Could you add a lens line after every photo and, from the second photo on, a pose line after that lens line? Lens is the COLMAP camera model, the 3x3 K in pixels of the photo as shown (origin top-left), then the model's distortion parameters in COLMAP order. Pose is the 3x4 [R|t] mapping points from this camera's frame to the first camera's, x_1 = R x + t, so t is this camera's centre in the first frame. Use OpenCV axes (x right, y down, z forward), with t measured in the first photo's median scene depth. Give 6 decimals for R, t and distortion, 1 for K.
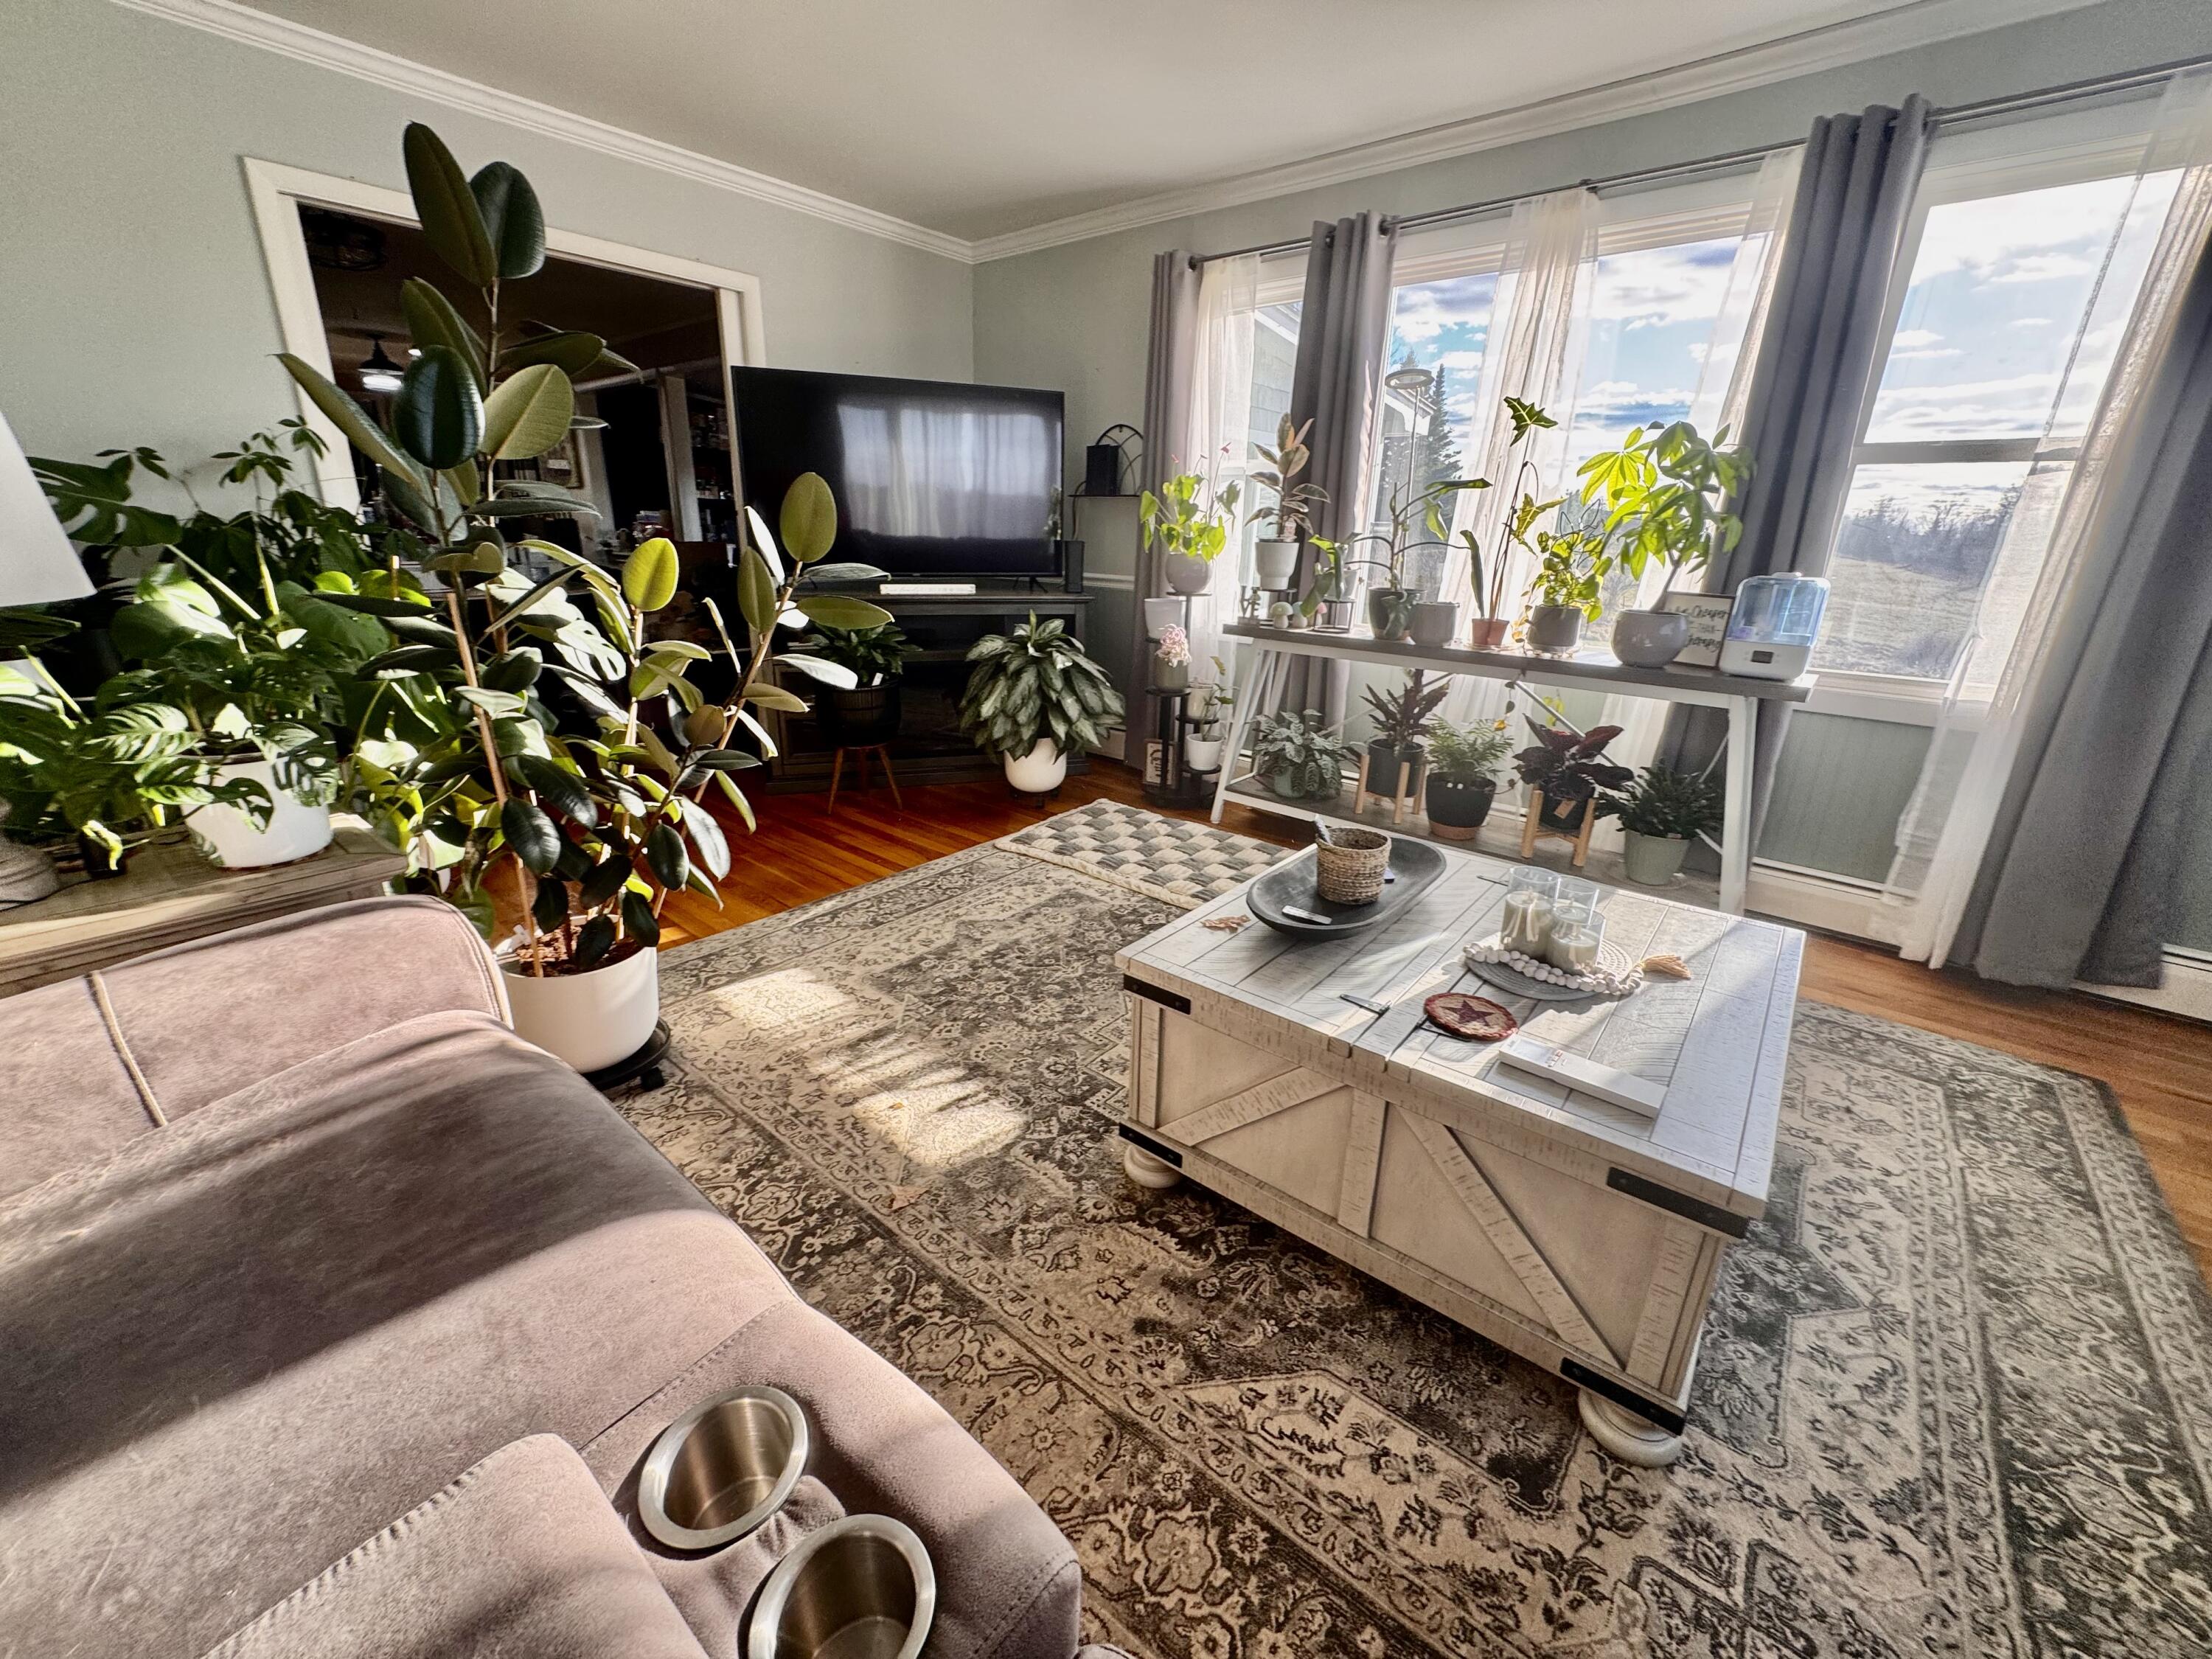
lens RADIAL K [[880.9, 0, 1101.3], [0, 880.9, 831.3], [0, 0, 1]] dist [-0.002767, -0.000083]
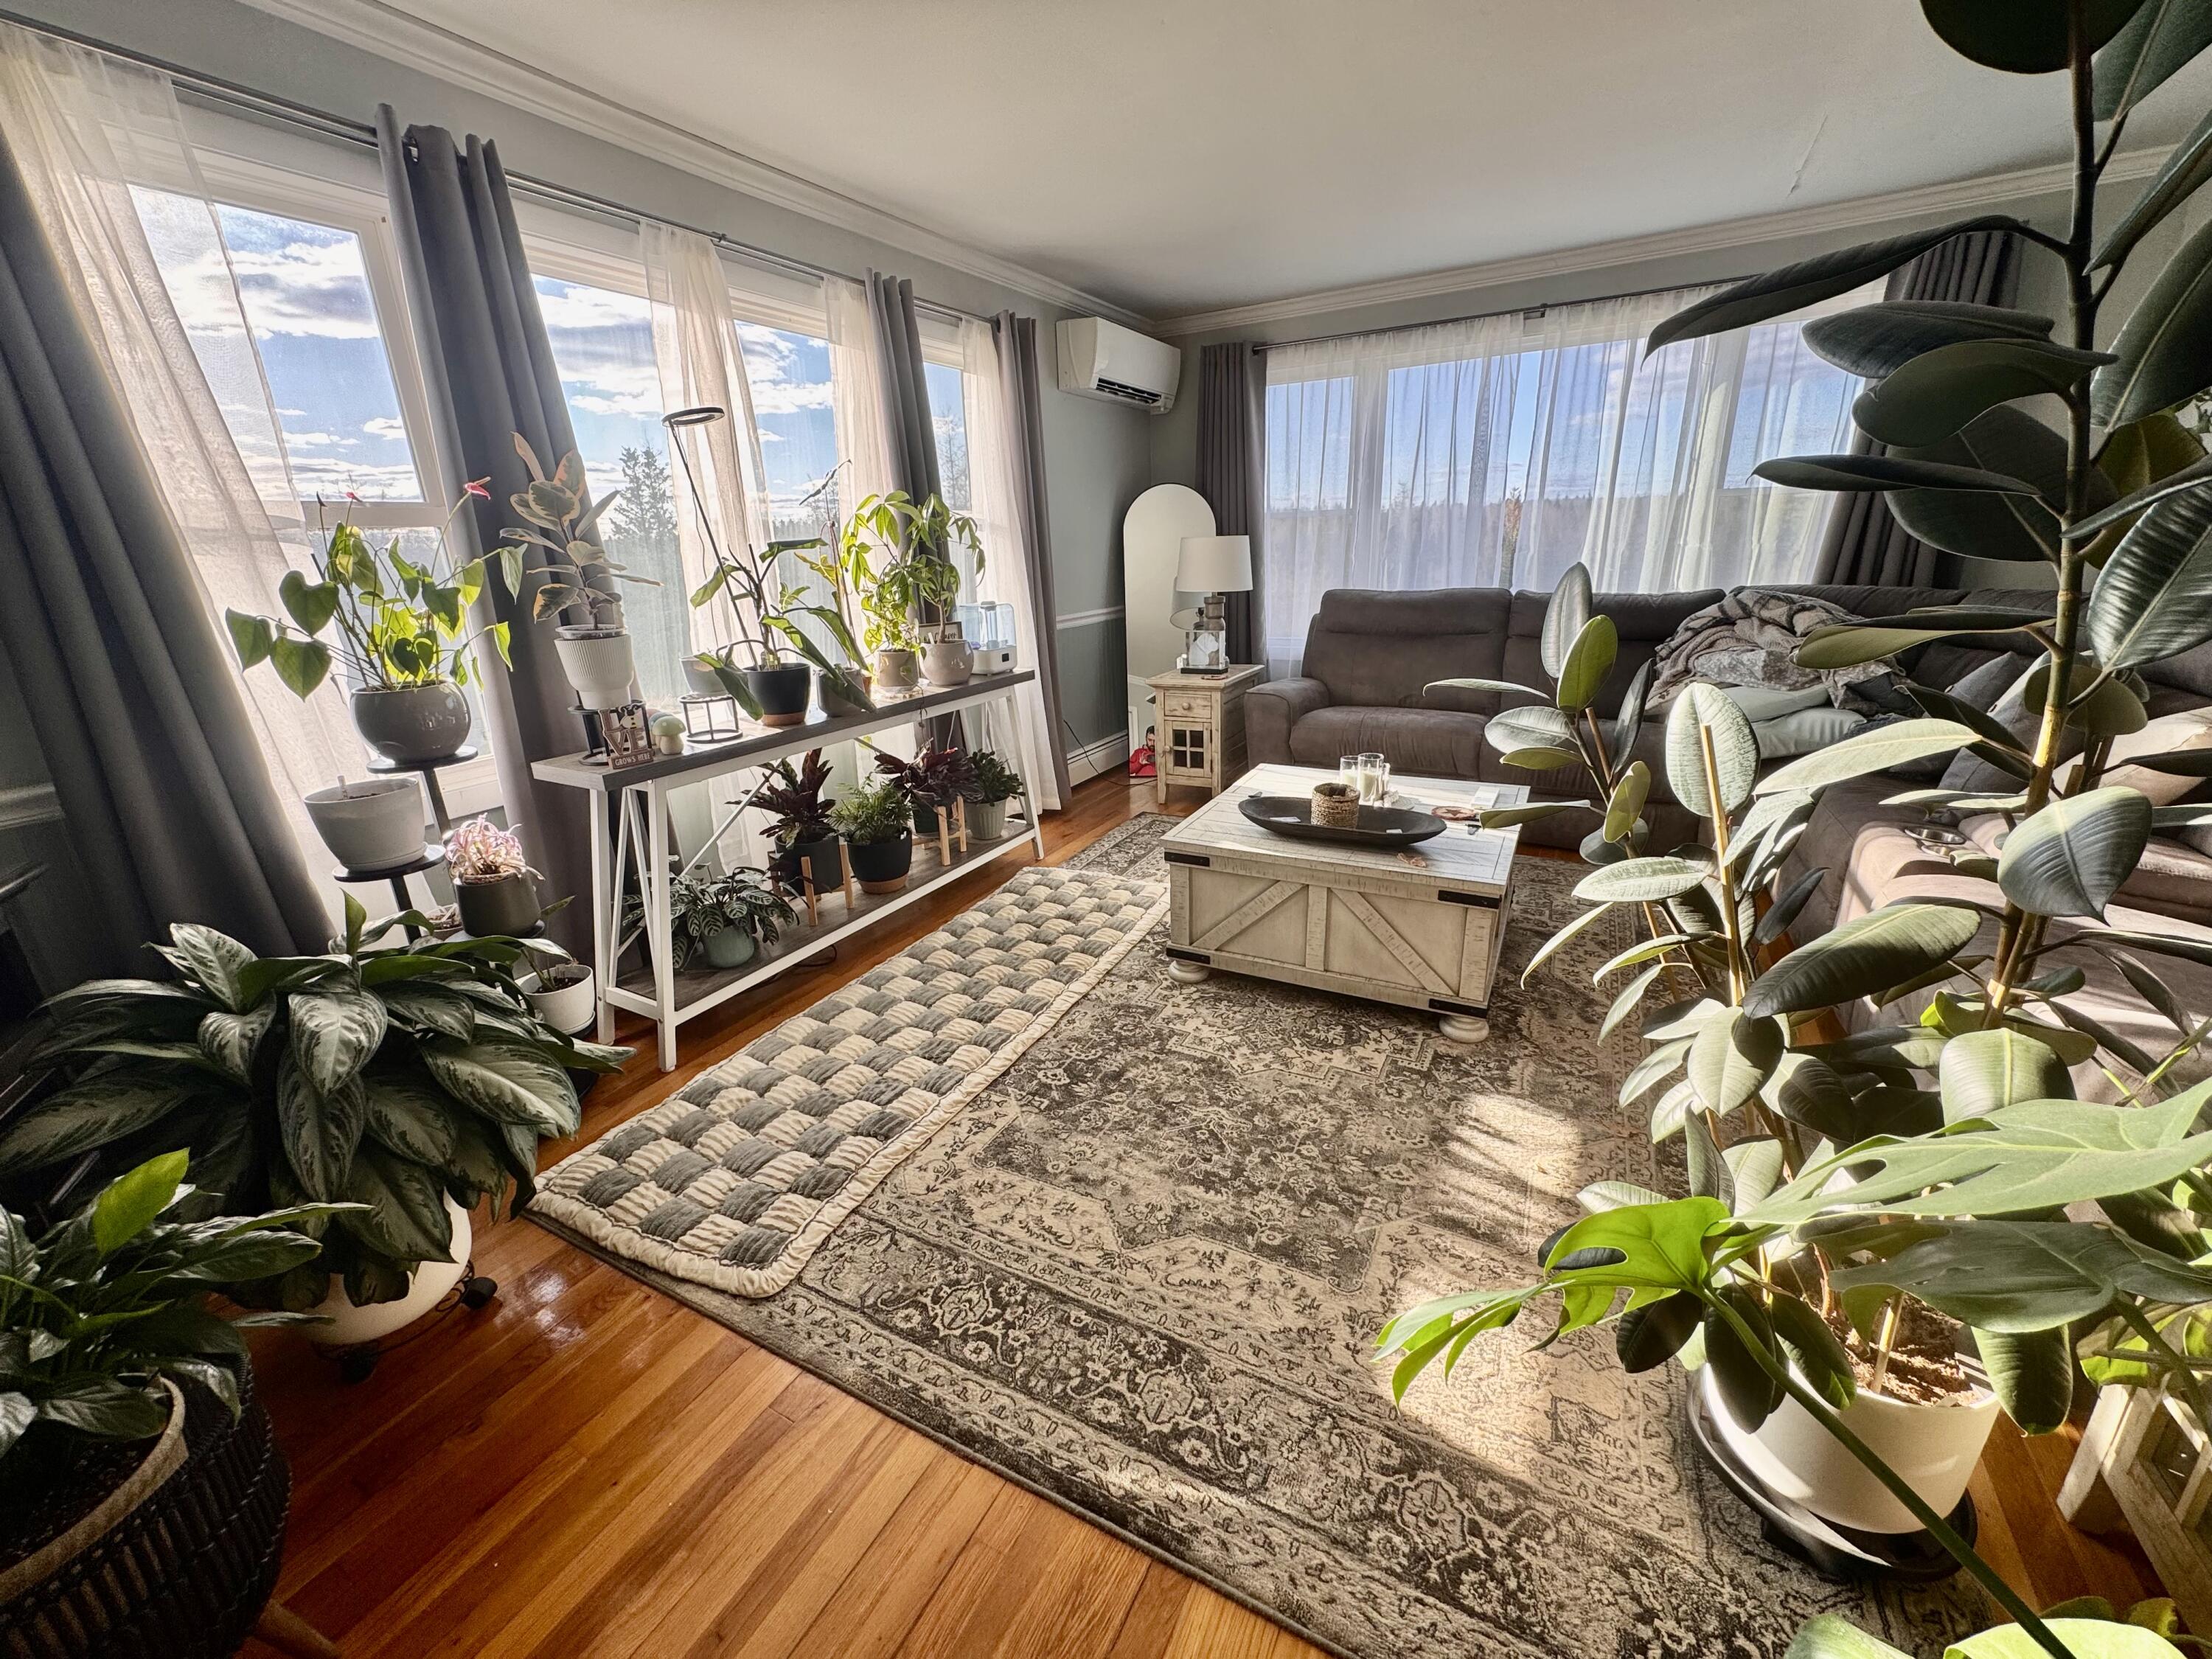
lens RADIAL K [[880.9, 0, 1106.8], [0, 880.9, 828.3], [0, 0, 1]] dist [-0.002767, -0.000083]
pose [[-0.201772, -0.322561, 0.924793, -0.711421], [0.353889, 0.856414, 0.375922, -0.437301], [-0.913264, 0.403125, -0.058650, 1.026174]]
